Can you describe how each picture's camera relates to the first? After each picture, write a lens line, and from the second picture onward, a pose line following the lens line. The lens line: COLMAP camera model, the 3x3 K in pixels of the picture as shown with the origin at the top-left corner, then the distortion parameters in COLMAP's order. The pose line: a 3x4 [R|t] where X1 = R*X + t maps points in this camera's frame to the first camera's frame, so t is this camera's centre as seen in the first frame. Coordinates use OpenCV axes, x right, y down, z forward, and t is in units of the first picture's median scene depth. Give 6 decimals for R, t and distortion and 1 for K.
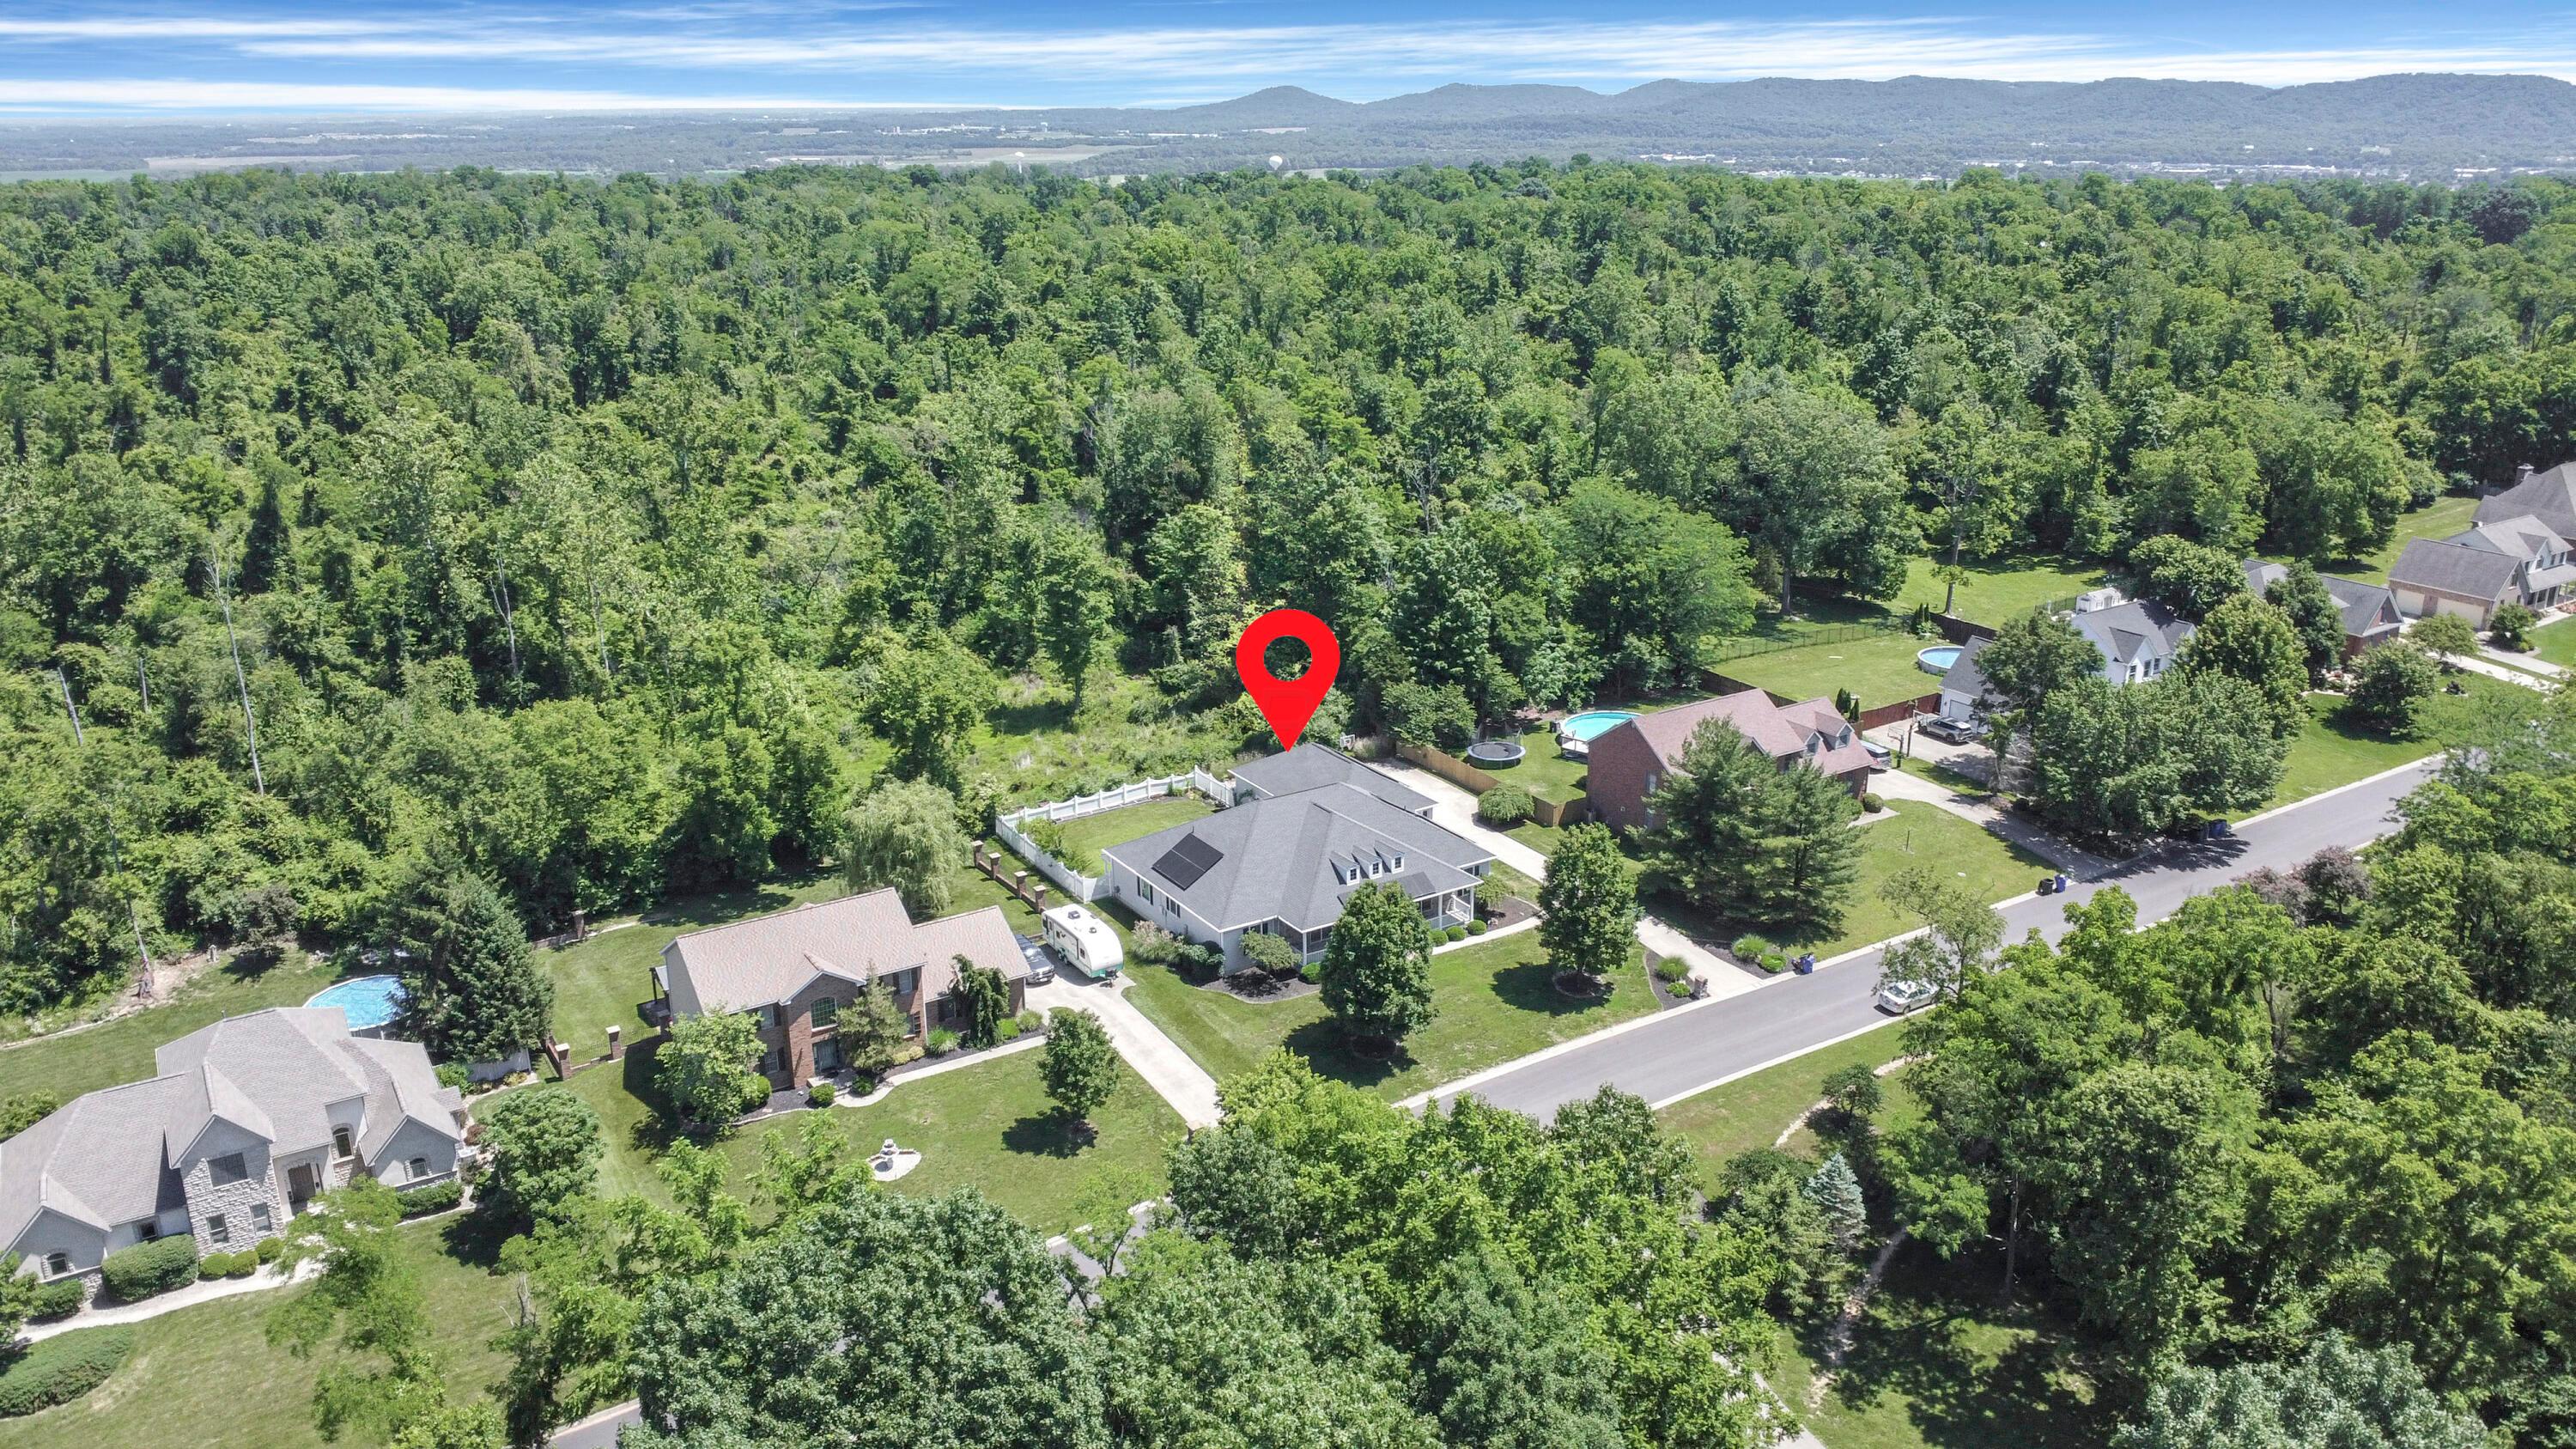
lens RADIAL K [[1896.3, 0, 1288.0], [0, 1896.3, 724.5], [0, 0, 1]] dist [-0.011763, -0.033031]
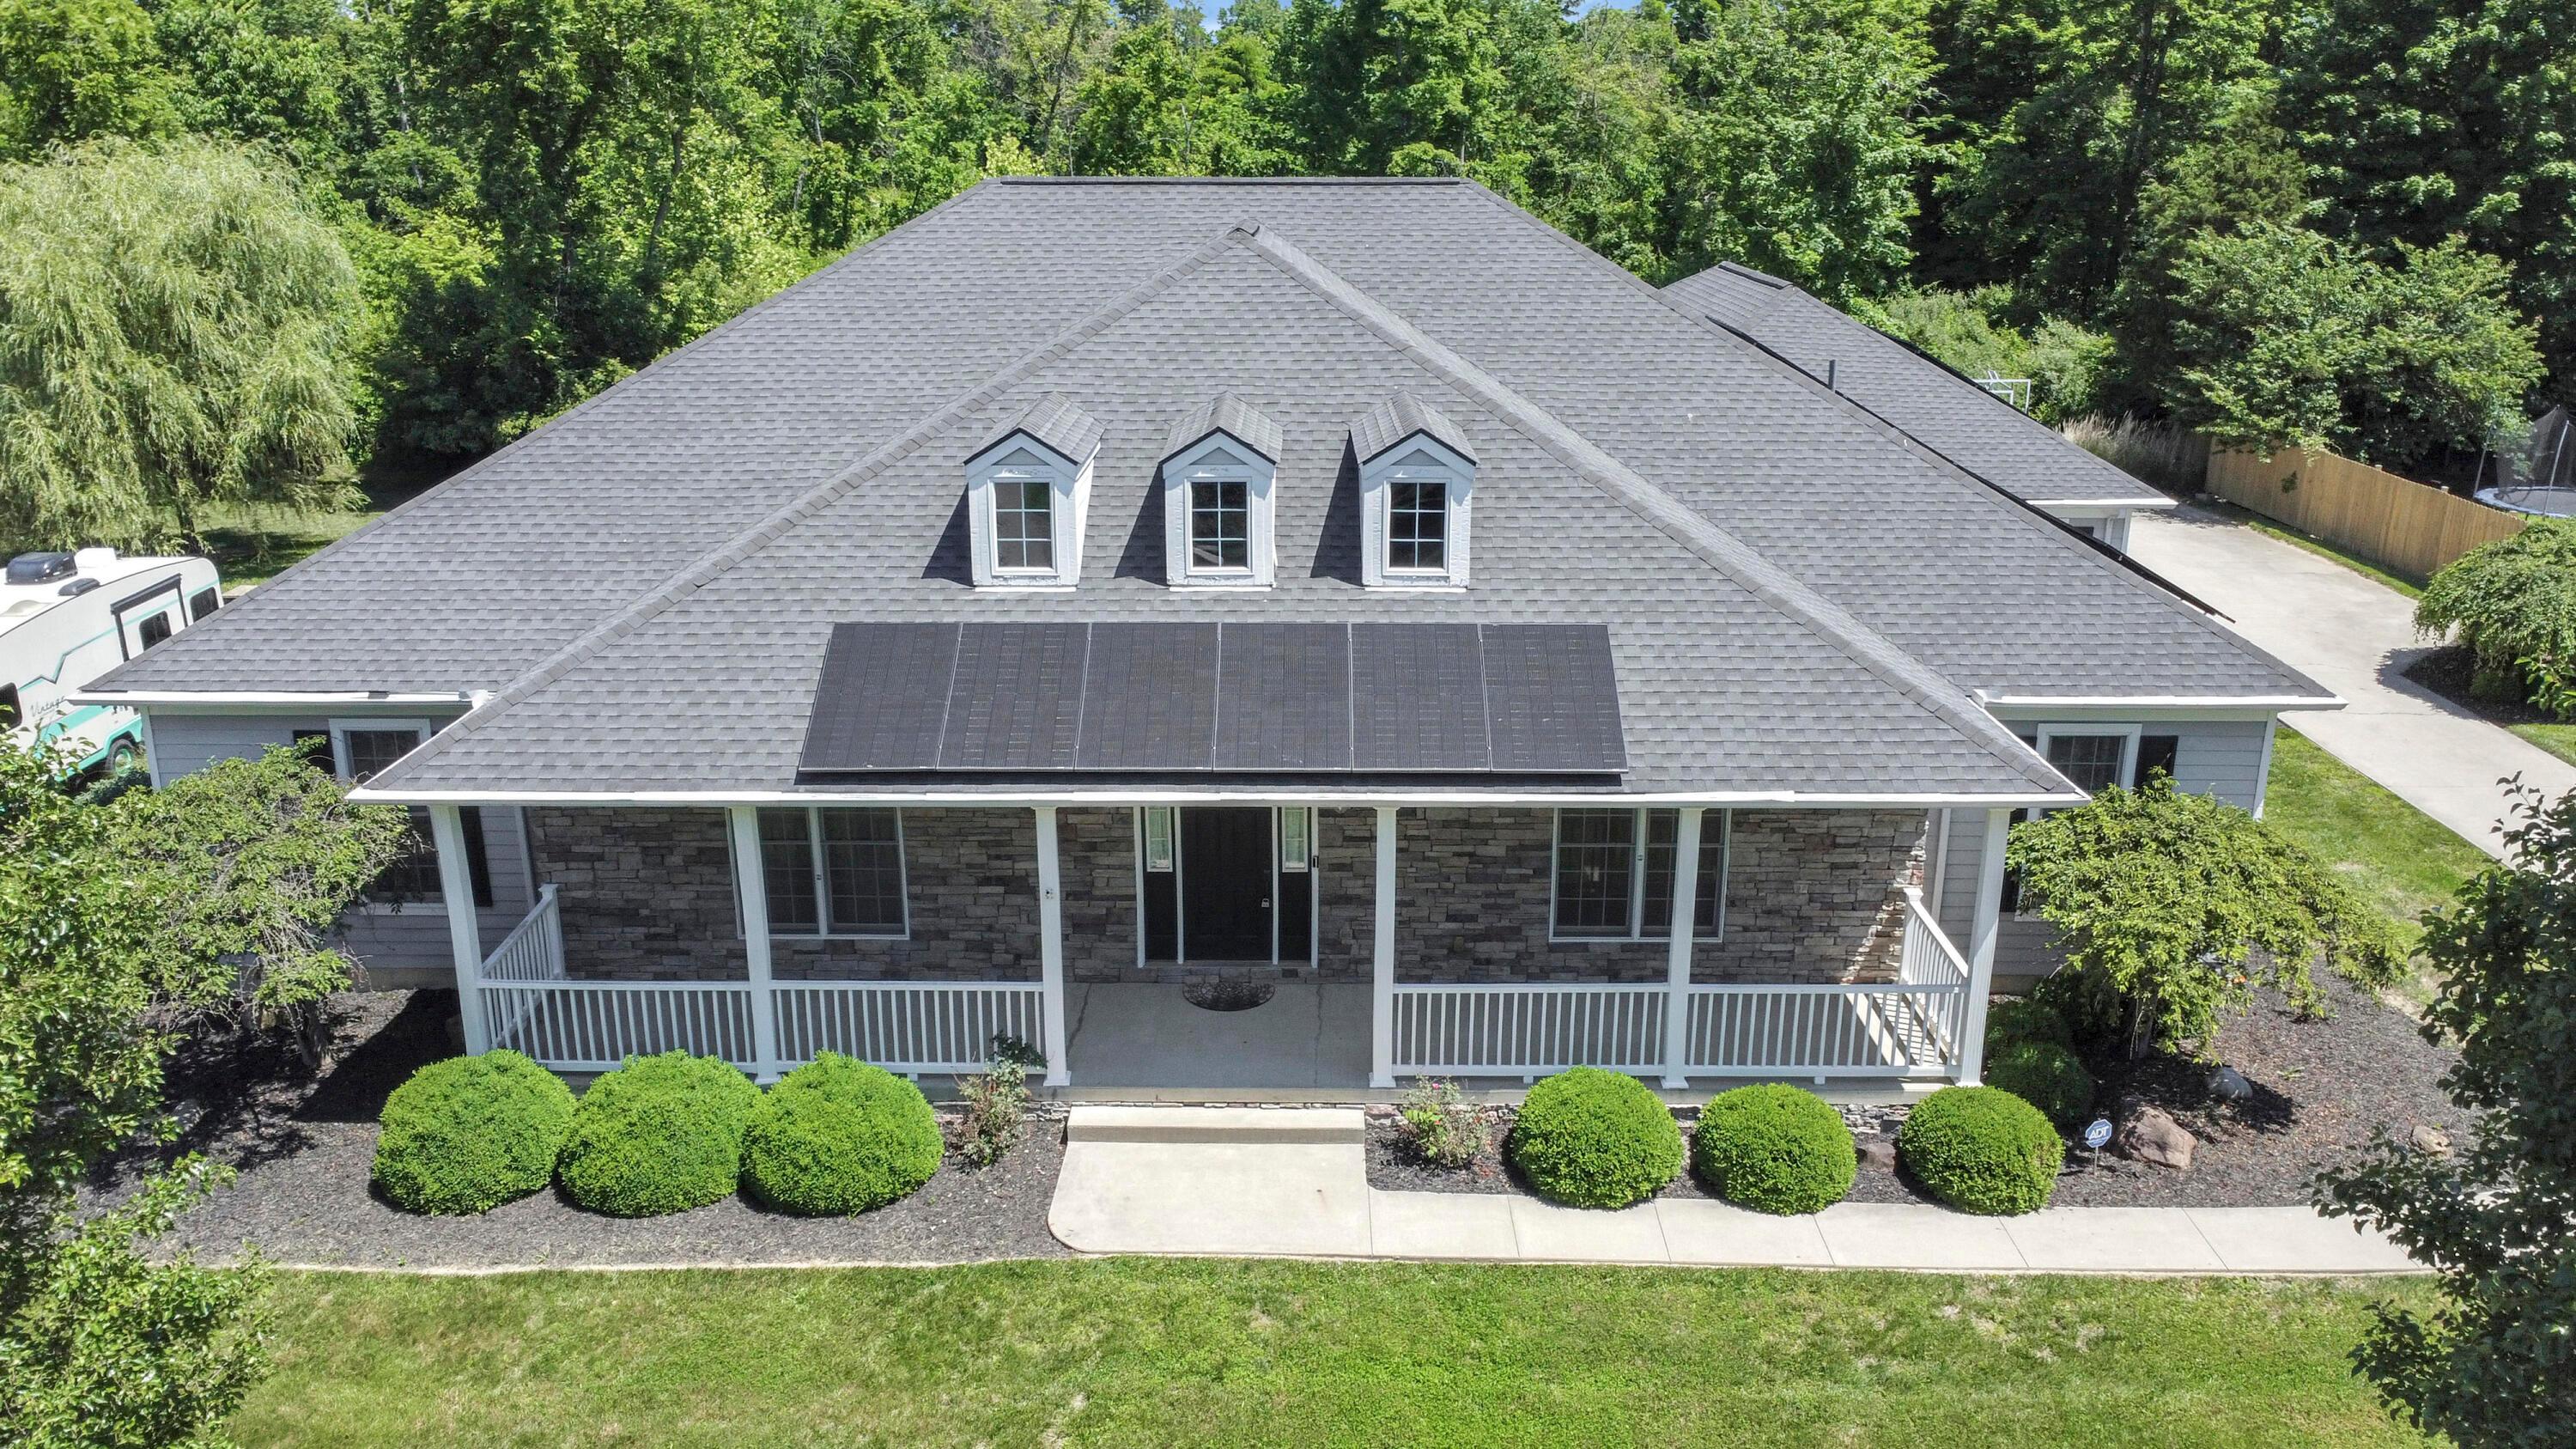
lens RADIAL K [[1896.3, 0, 1288.0], [0, 1896.3, 724.5], [0, 0, 1]] dist [-0.011763, -0.033031]
pose [[0.836369, 0.168831, -0.521521, 0.098590], [-0.176872, 0.983619, 0.034773, 0.066607], [0.518849, 0.063159, 0.852530, 0.696067]]
